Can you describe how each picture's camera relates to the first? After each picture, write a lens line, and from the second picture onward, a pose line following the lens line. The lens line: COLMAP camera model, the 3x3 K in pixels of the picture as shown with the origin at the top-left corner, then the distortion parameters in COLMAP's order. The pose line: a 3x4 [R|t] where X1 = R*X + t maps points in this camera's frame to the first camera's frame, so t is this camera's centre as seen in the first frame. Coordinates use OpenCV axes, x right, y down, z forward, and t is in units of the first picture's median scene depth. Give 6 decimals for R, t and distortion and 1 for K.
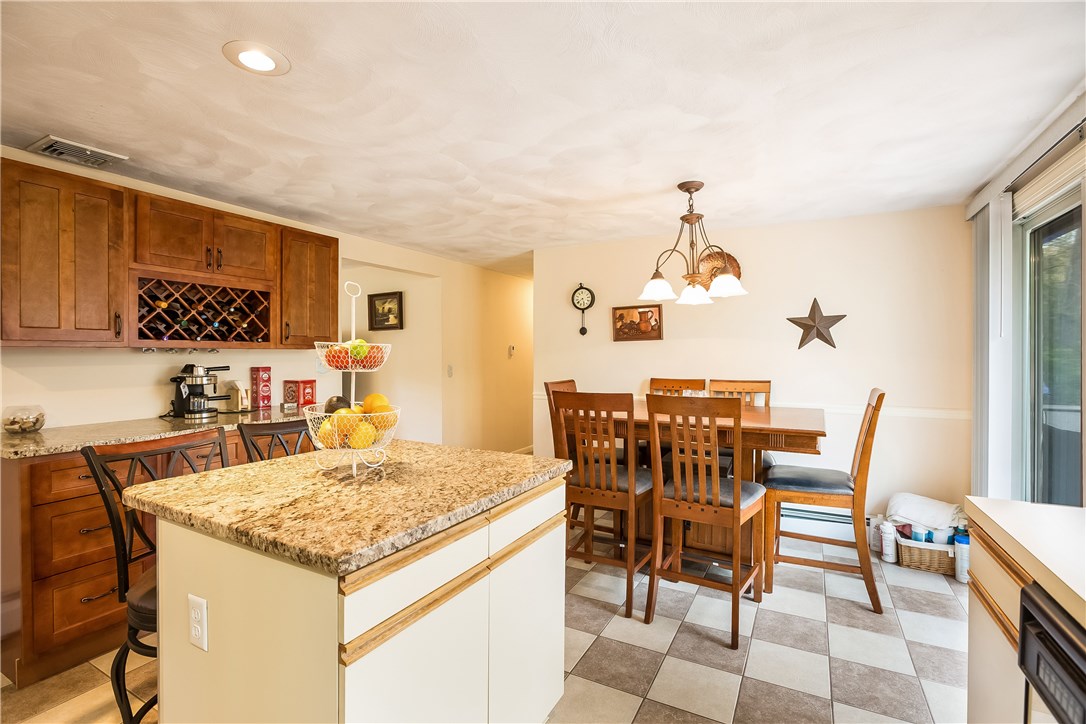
lens RADIAL K [[498.7, 0, 542.8], [0, 498.7, 357.3], [0, 0, 1]] dist [-0.002781, 0.000604]
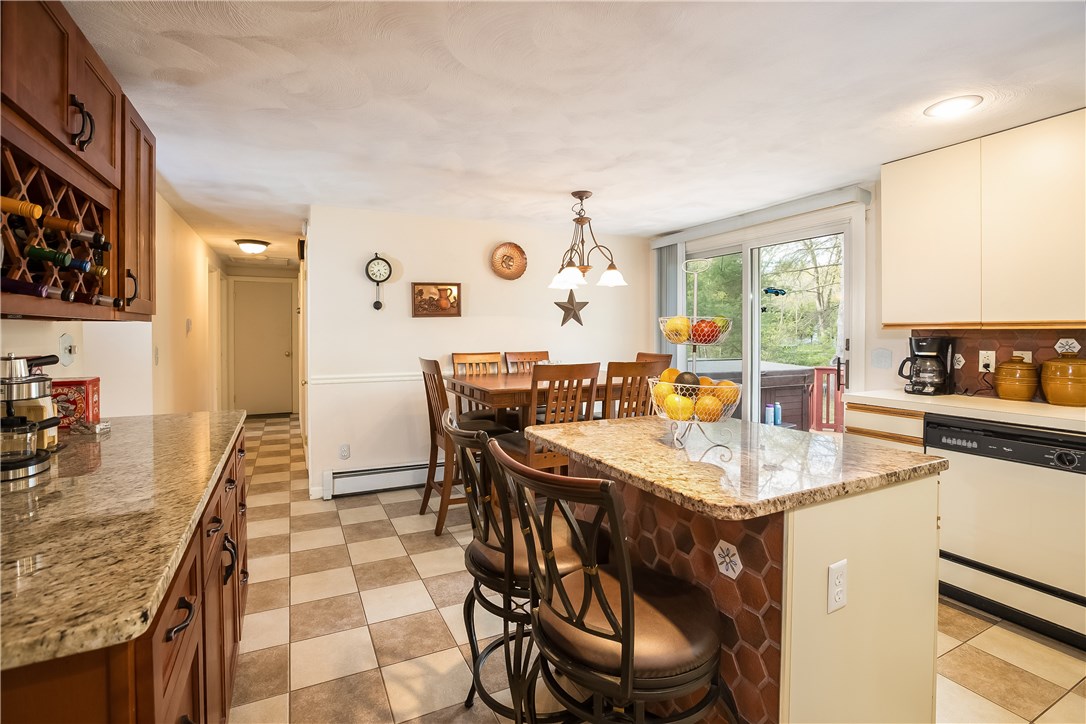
lens RADIAL K [[498.7, 0, 538.7], [0, 498.7, 335.9], [0, 0, 1]] dist [-0.002781, 0.000604]
pose [[0.578394, -0.012101, 0.815668, -0.603025], [0.009468, 0.999922, 0.008121, -0.002017], [-0.815703, 0.003026, 0.578463, 0.288749]]
